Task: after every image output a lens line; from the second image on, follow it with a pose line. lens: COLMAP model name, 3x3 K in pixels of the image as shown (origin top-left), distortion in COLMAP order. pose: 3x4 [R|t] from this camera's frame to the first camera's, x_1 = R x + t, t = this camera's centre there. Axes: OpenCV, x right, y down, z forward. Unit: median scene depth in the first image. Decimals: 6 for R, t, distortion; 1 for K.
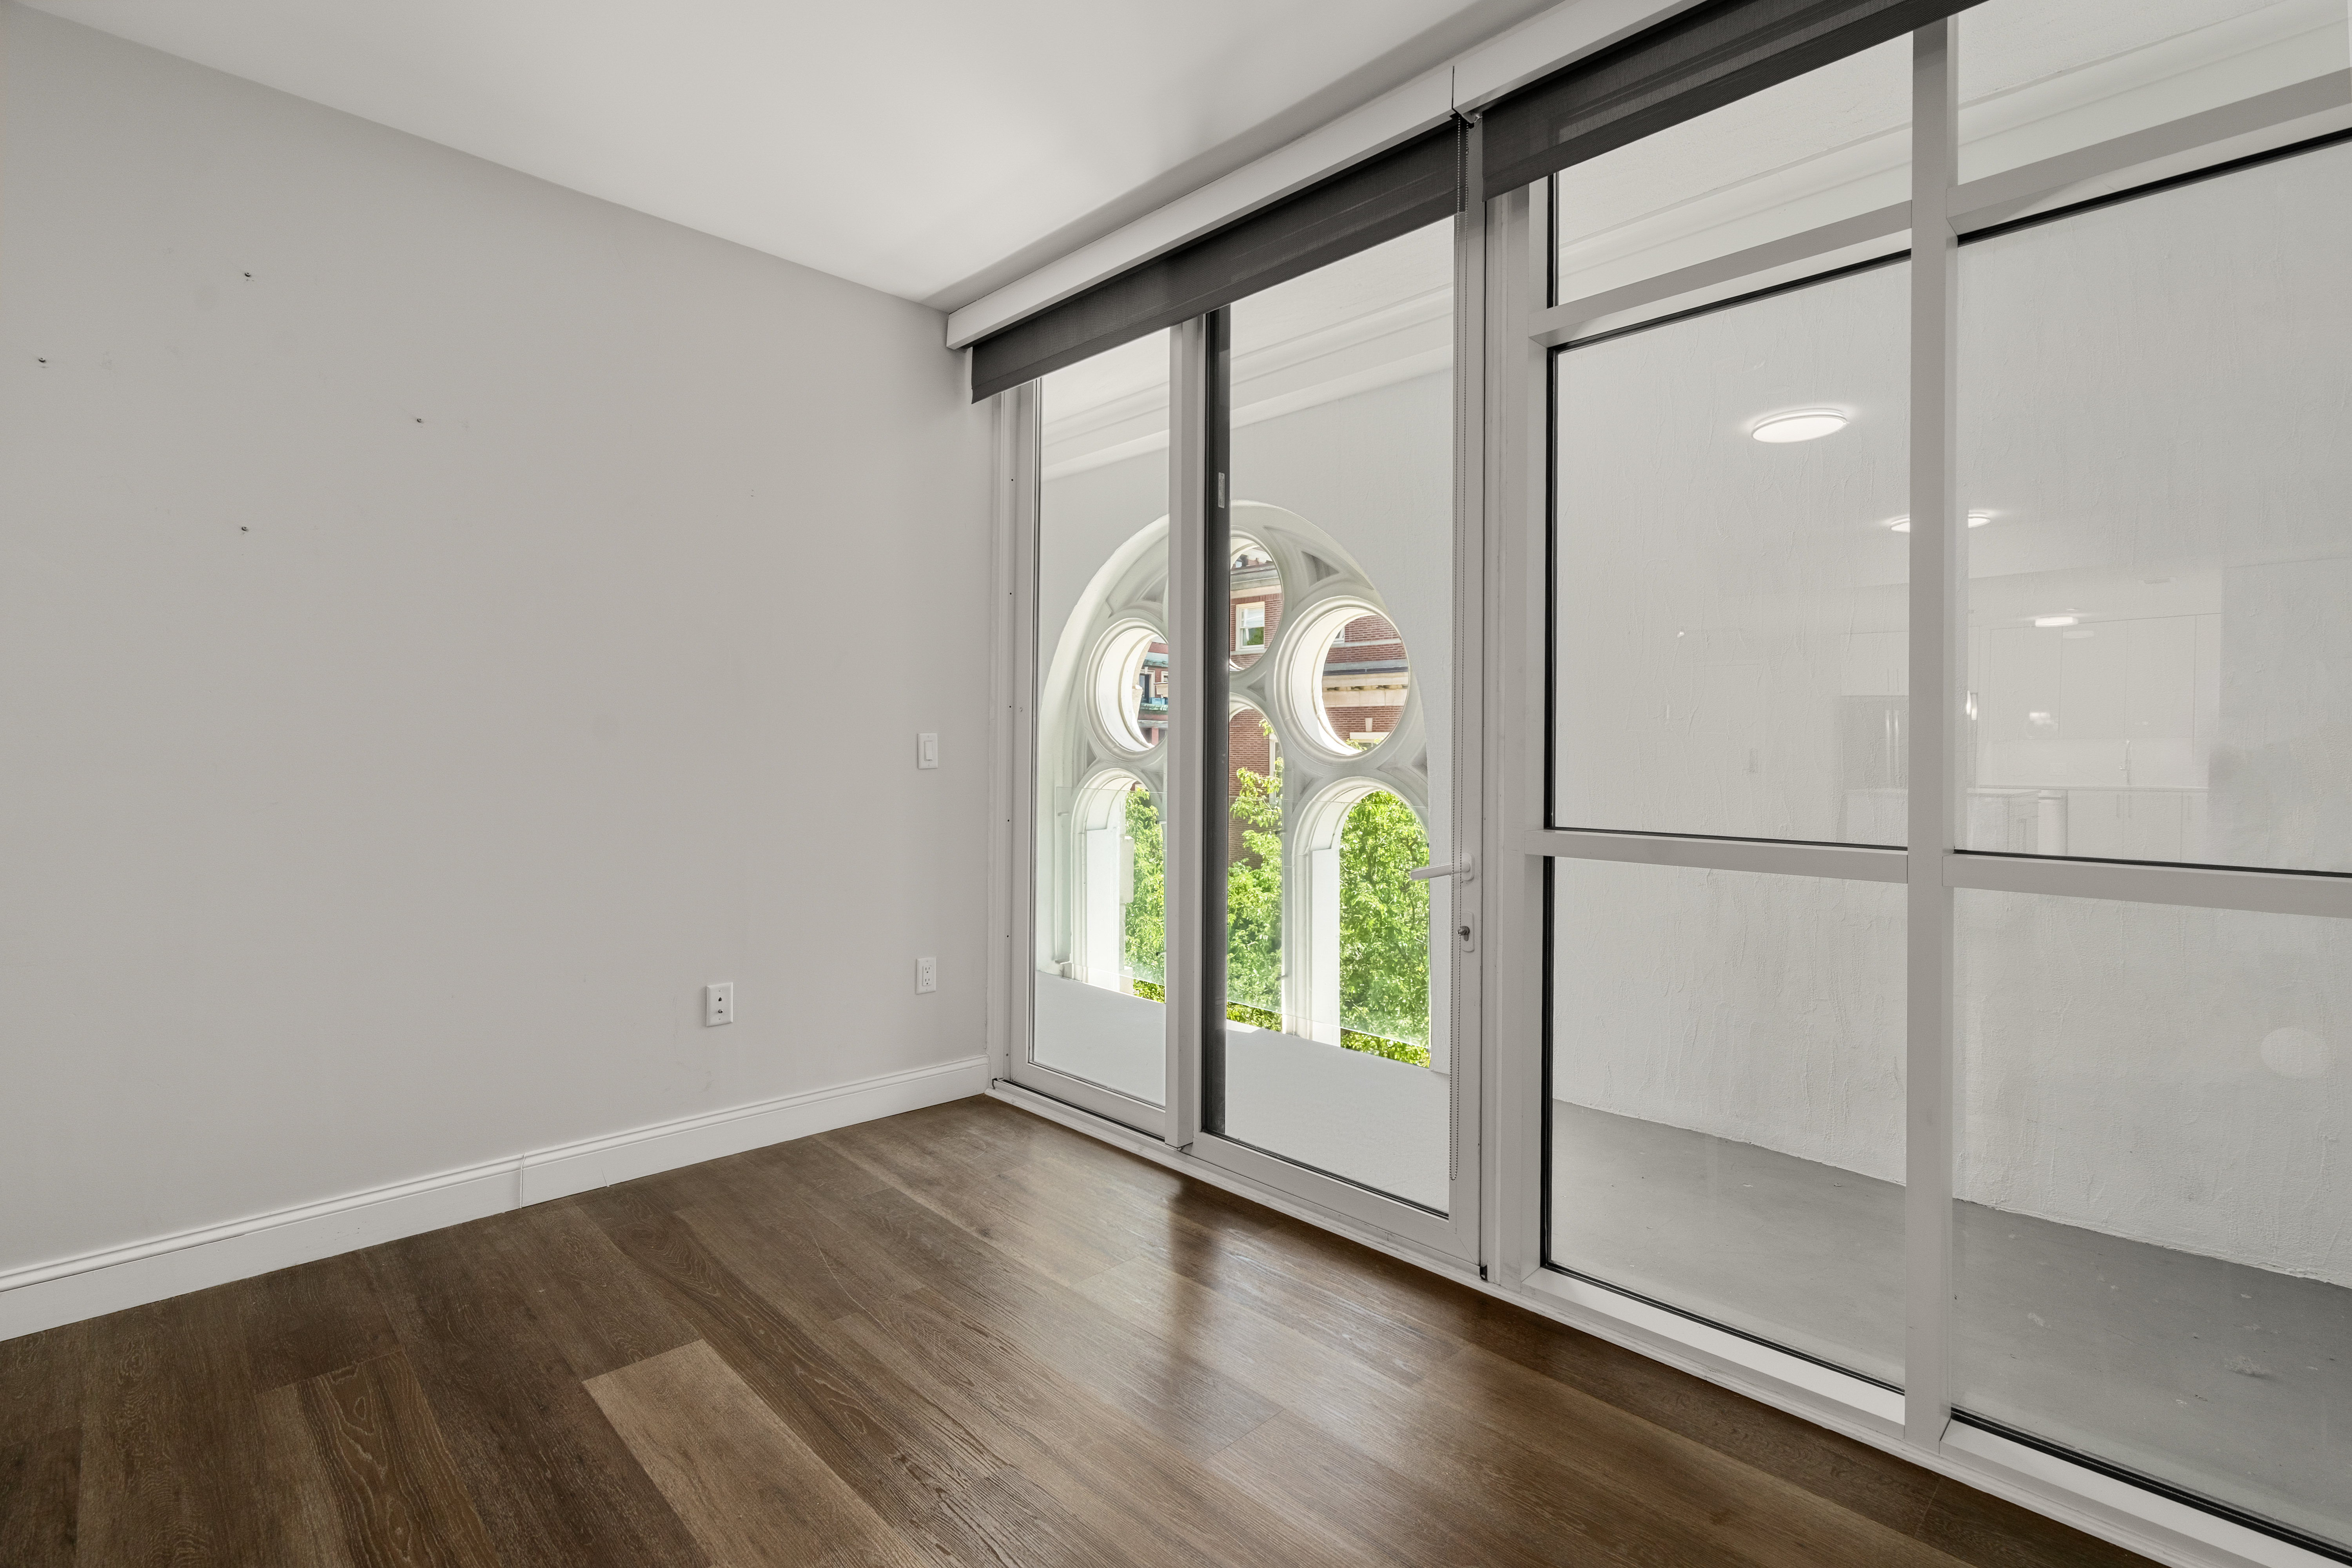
lens RADIAL K [[1080.2, 0, 1183.8], [0, 1080.2, 757.6], [0, 0, 1]] dist [0.000516, 0.000066]
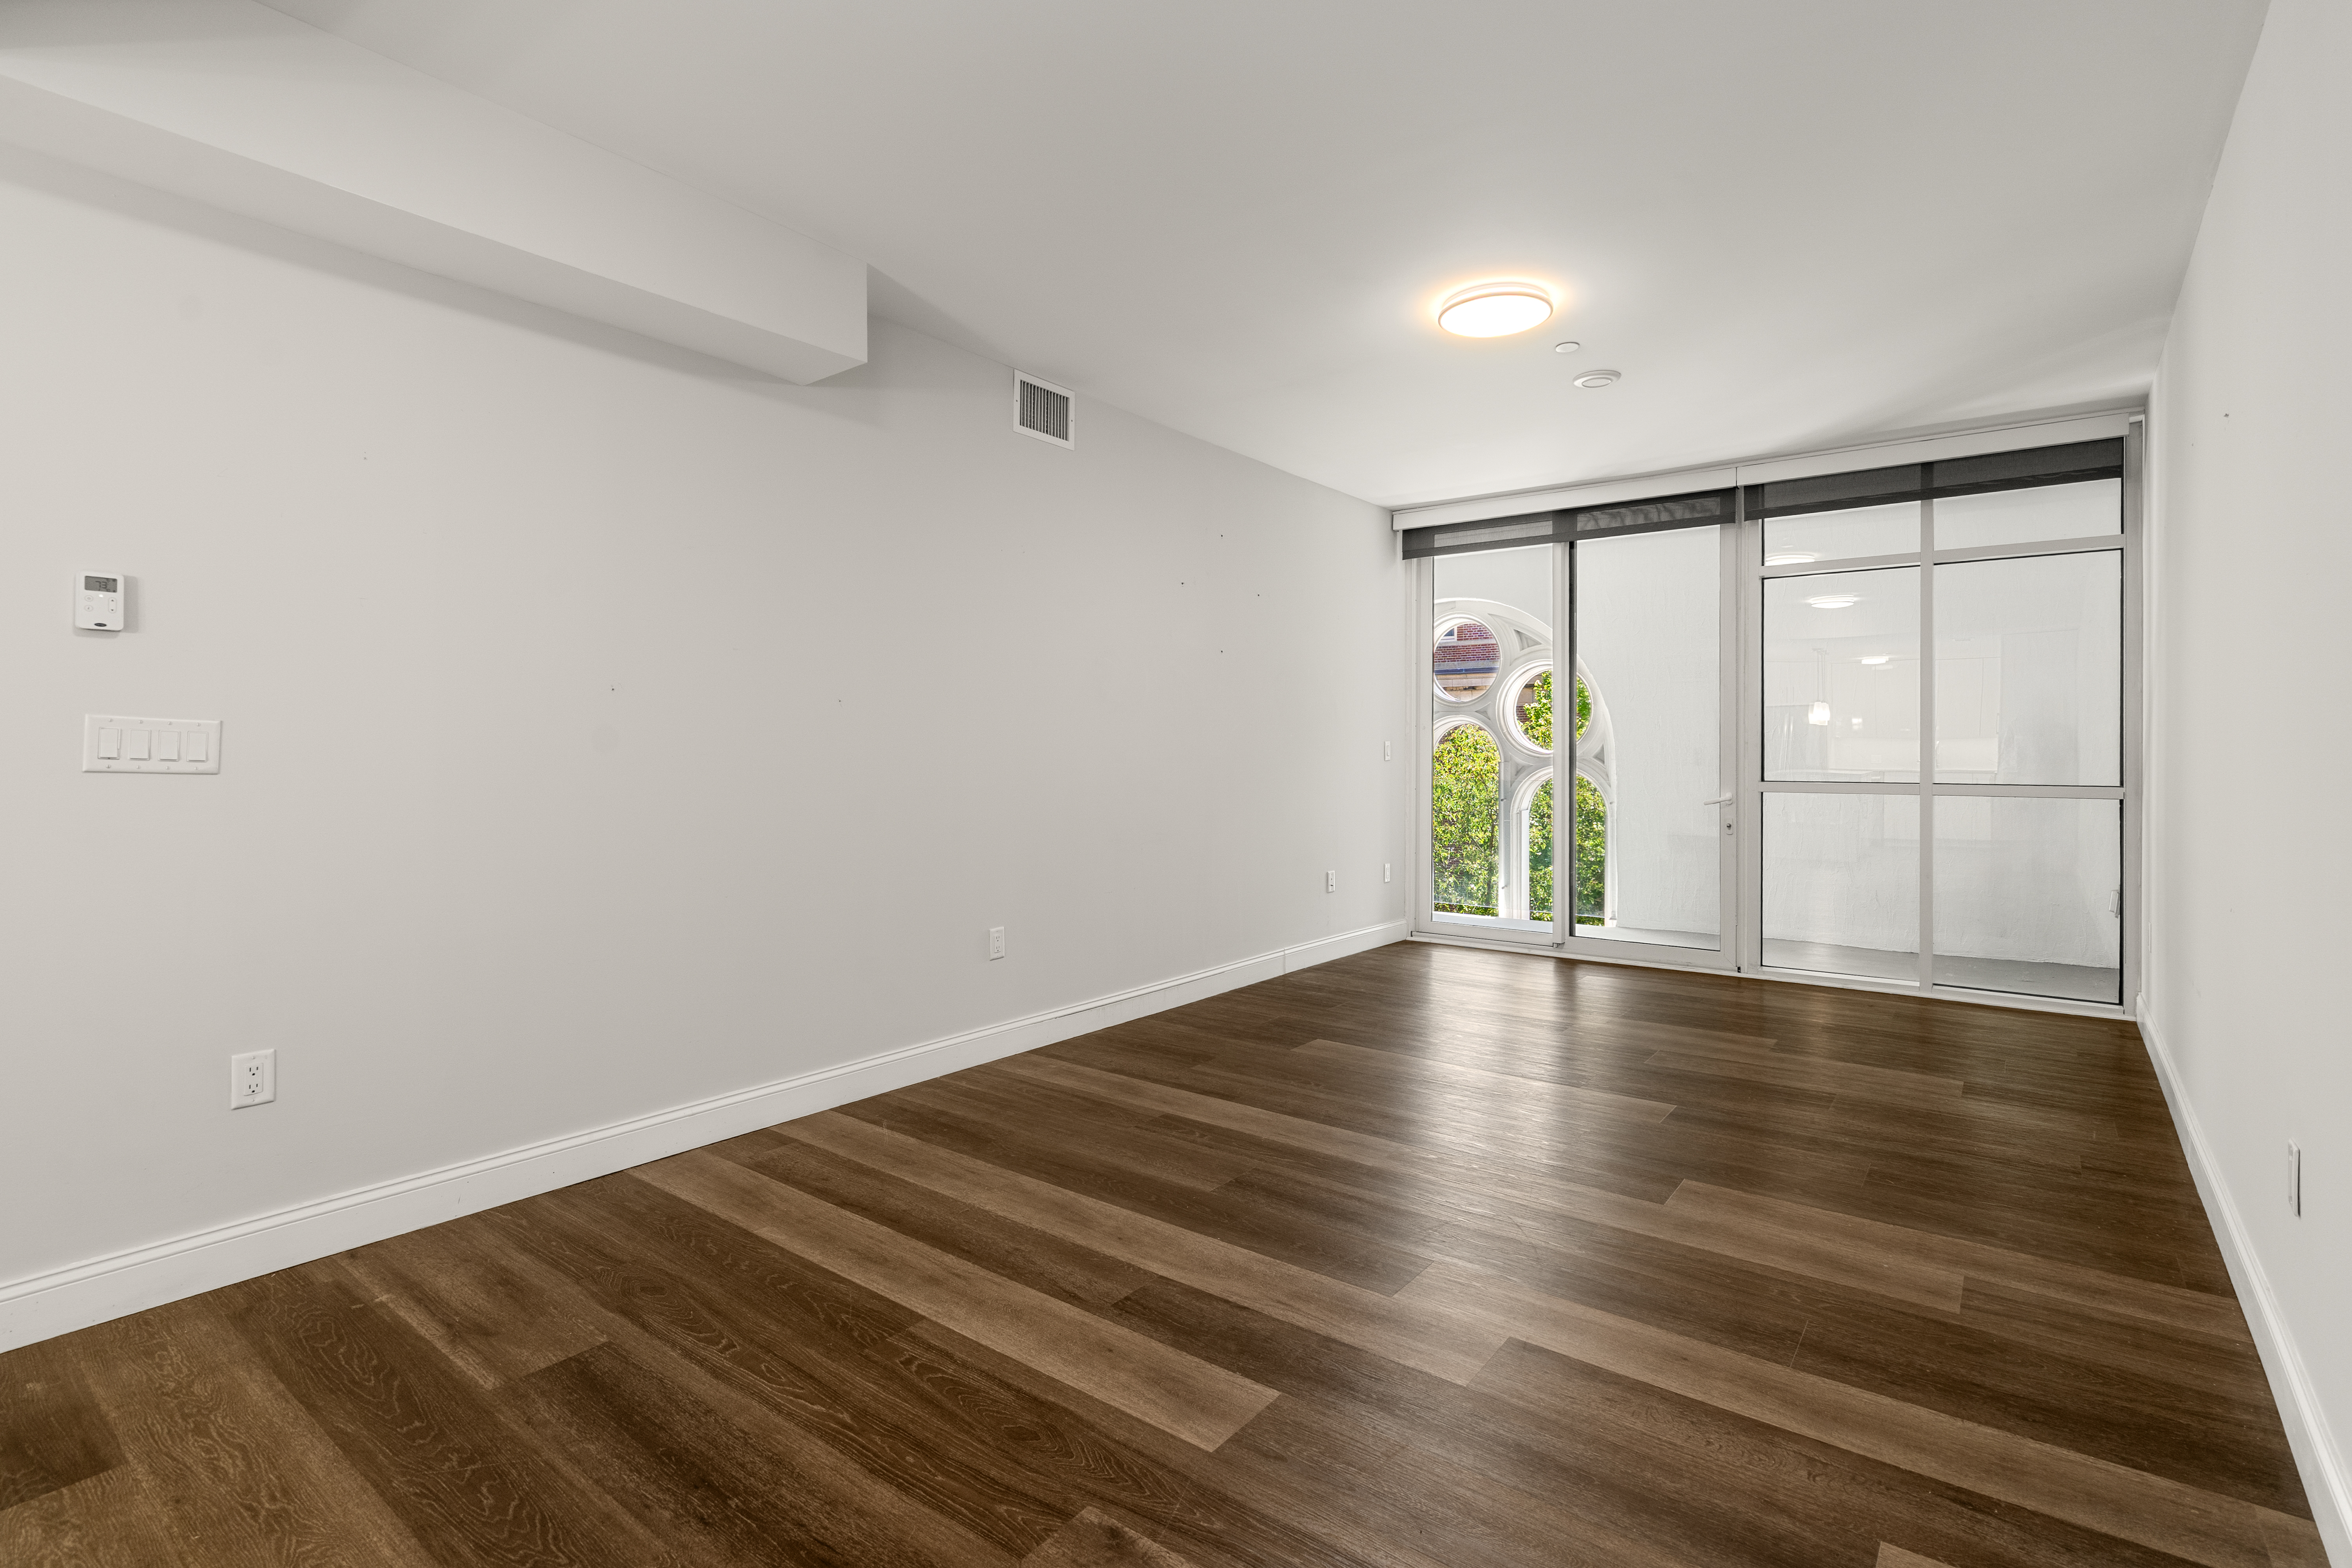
lens RADIAL K [[1080.2, 0, 1183.8], [0, 1080.2, 757.6], [0, 0, 1]] dist [0.000516, 0.000066]
pose [[0.988460, -0.006725, 0.151336, -0.856340], [0.006808, 0.999977, -0.000033, 0.001749], [-0.151332, 0.001062, 0.988482, -0.775372]]
